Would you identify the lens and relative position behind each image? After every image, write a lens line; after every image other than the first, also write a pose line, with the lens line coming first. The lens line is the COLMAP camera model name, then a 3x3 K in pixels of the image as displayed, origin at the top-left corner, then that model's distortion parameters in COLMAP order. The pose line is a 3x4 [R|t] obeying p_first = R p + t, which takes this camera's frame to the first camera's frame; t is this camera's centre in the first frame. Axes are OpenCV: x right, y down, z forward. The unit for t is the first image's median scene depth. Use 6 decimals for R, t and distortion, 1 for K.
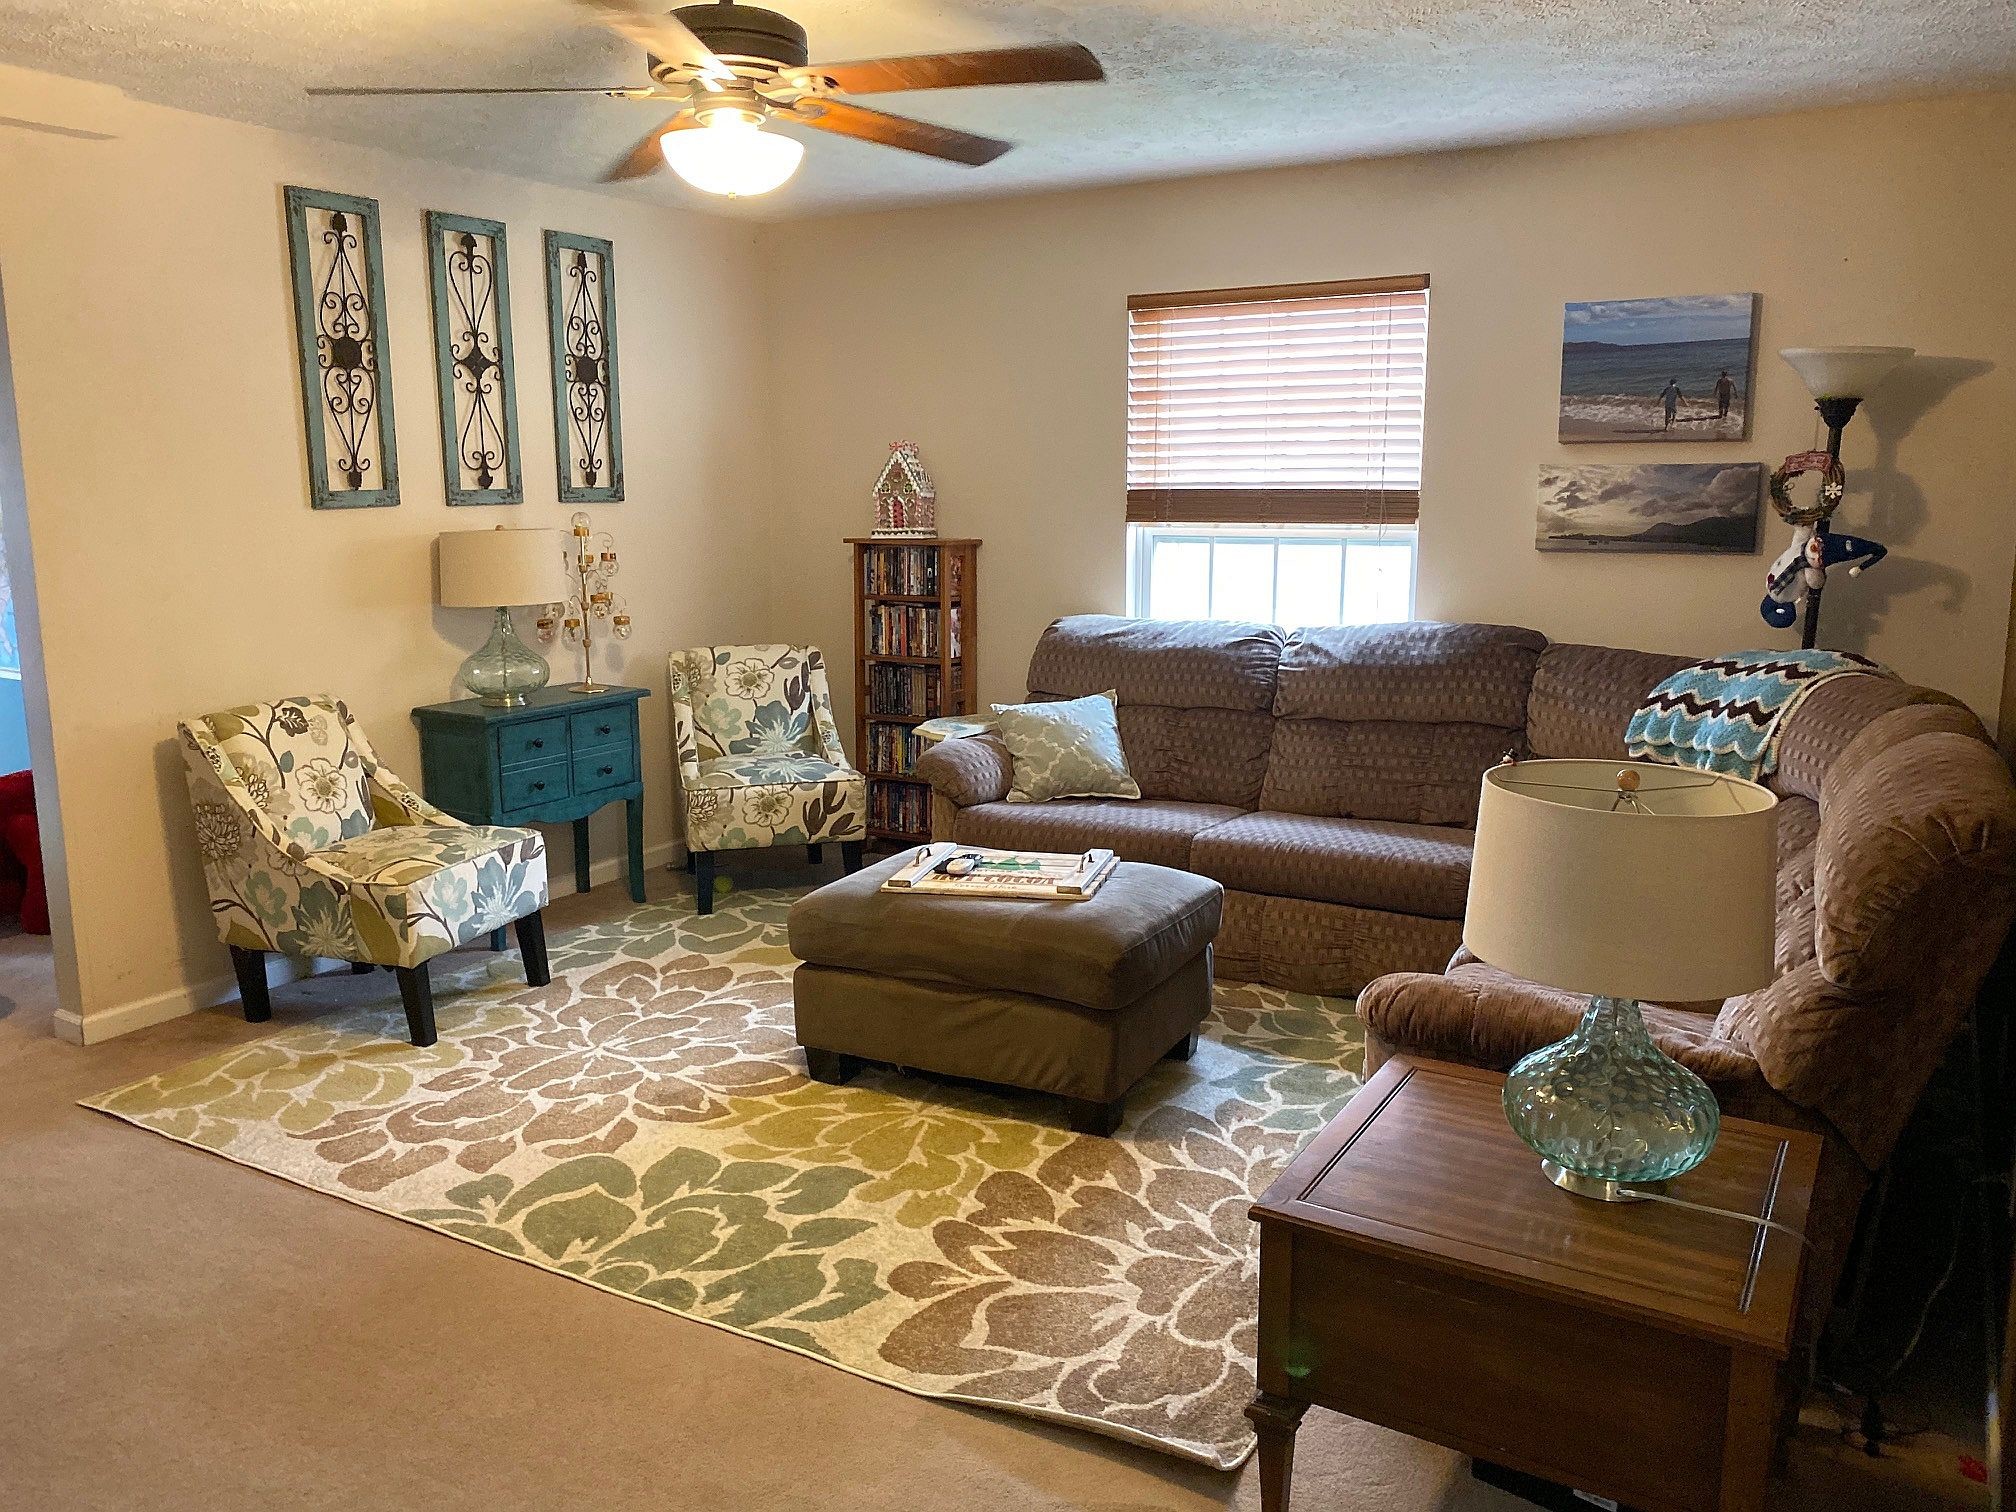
lens RADIAL K [[1531.5, 0, 1008.0], [0, 1531.5, 756.0], [0, 0, 1]] dist [0.131507, -0.246465]
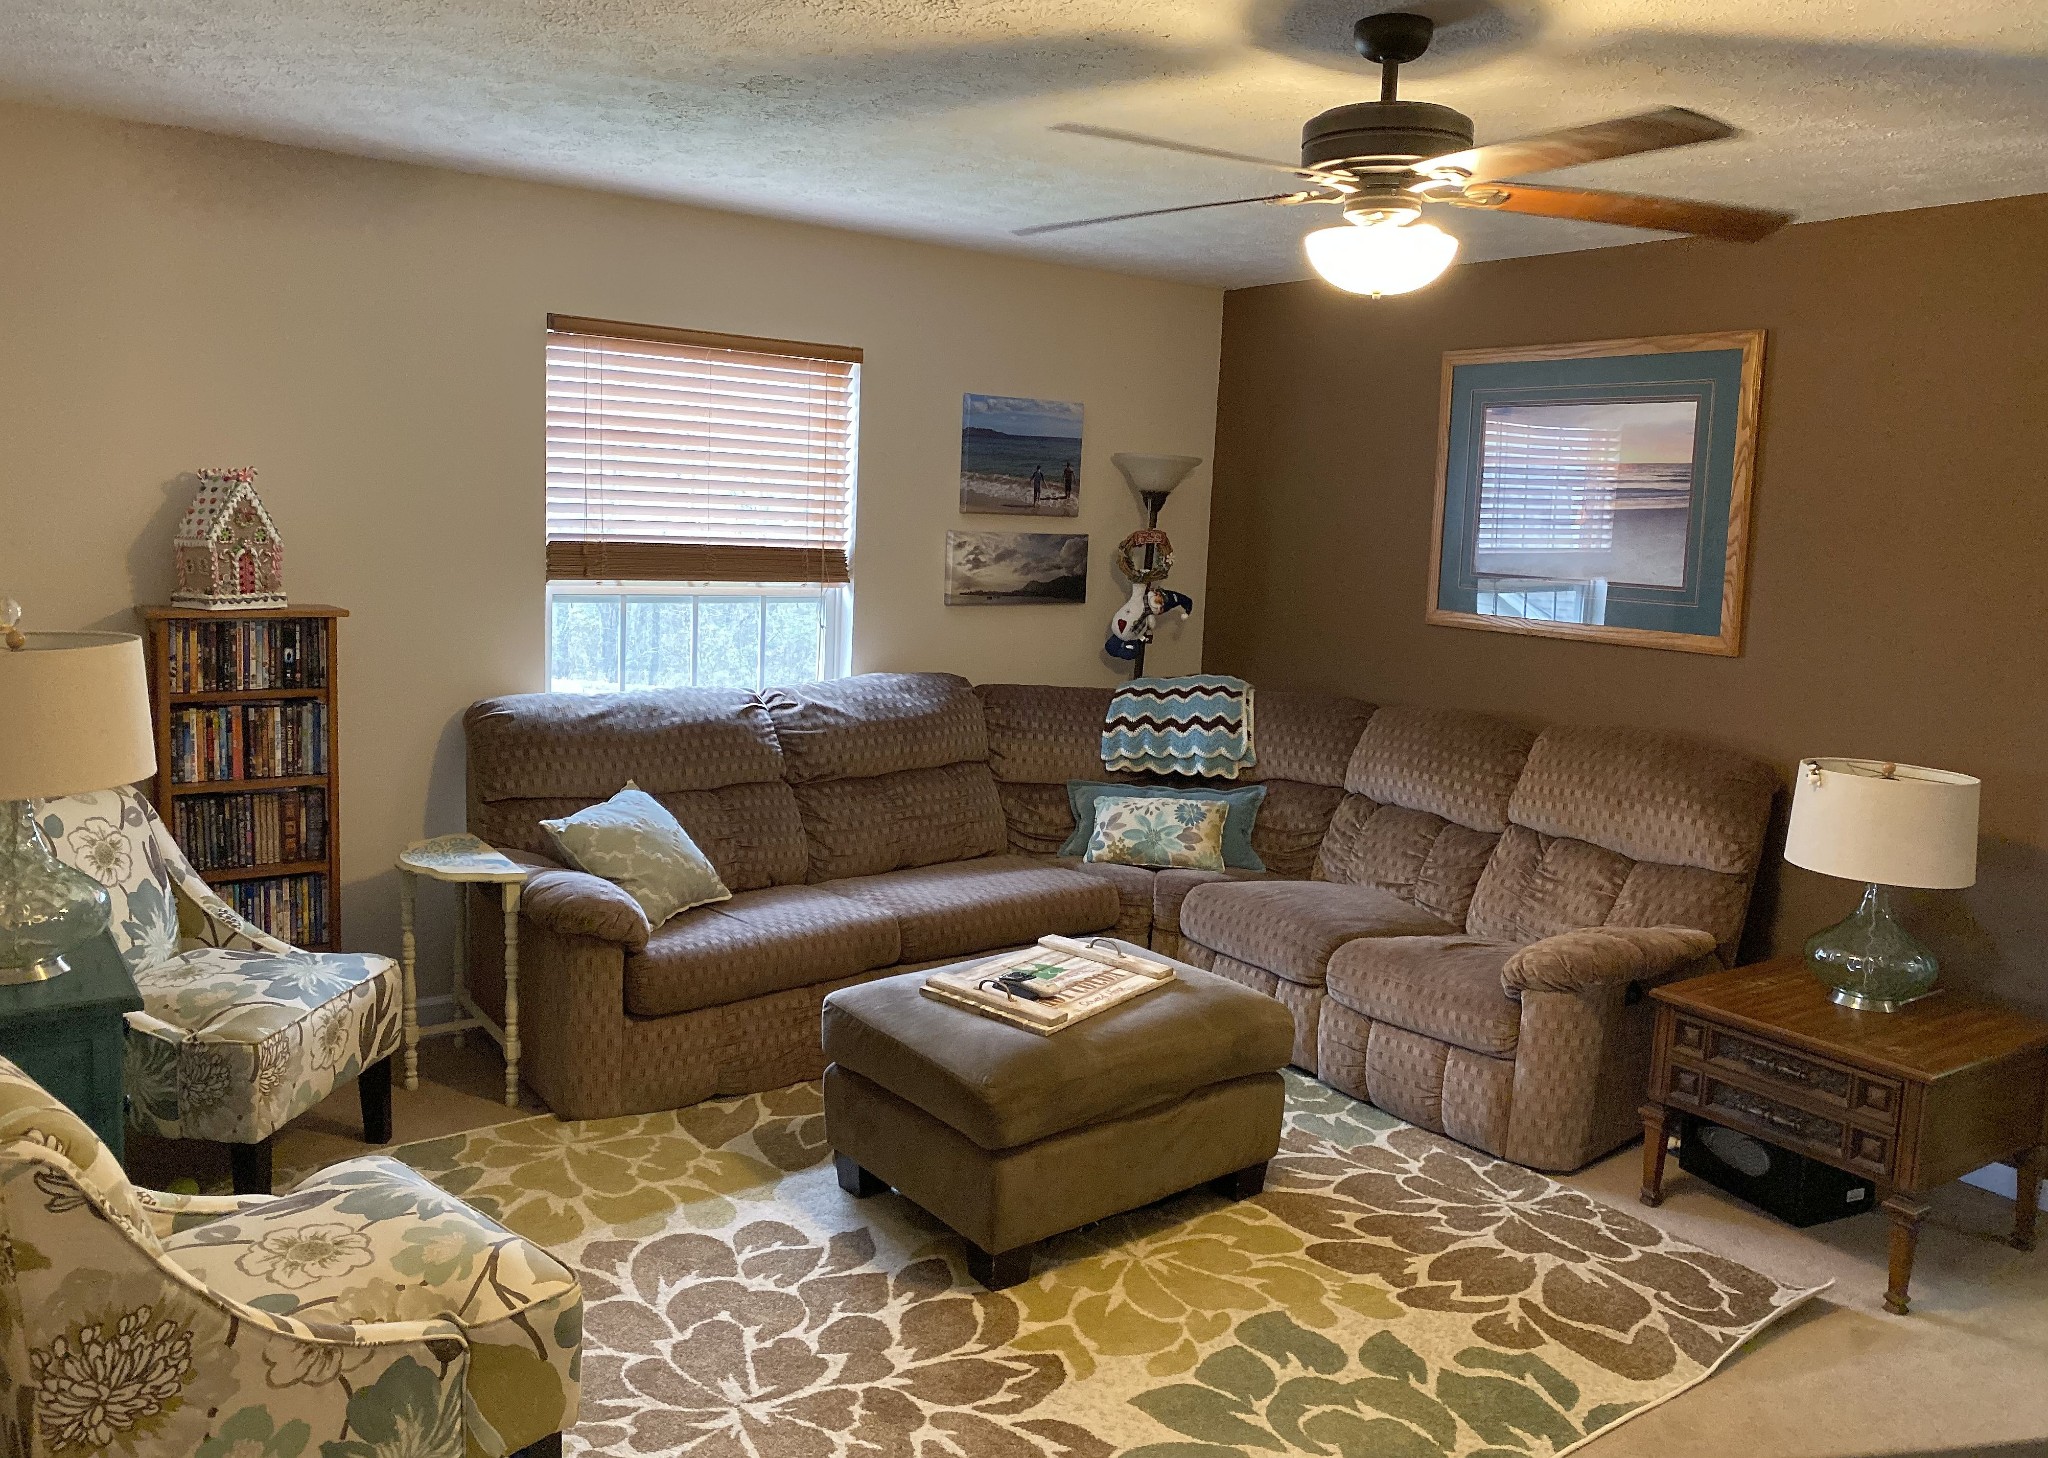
lens RADIAL K [[1579.9, 0, 1024.8], [0, 1579.9, 665.4], [0, 0, 1]] dist [0.027918, -0.007182]
pose [[0.401008, -0.068626, 0.913500, -0.731285], [0.126231, 0.991817, 0.019097, -0.110655], [-0.907336, 0.107654, 0.406389, 0.520489]]
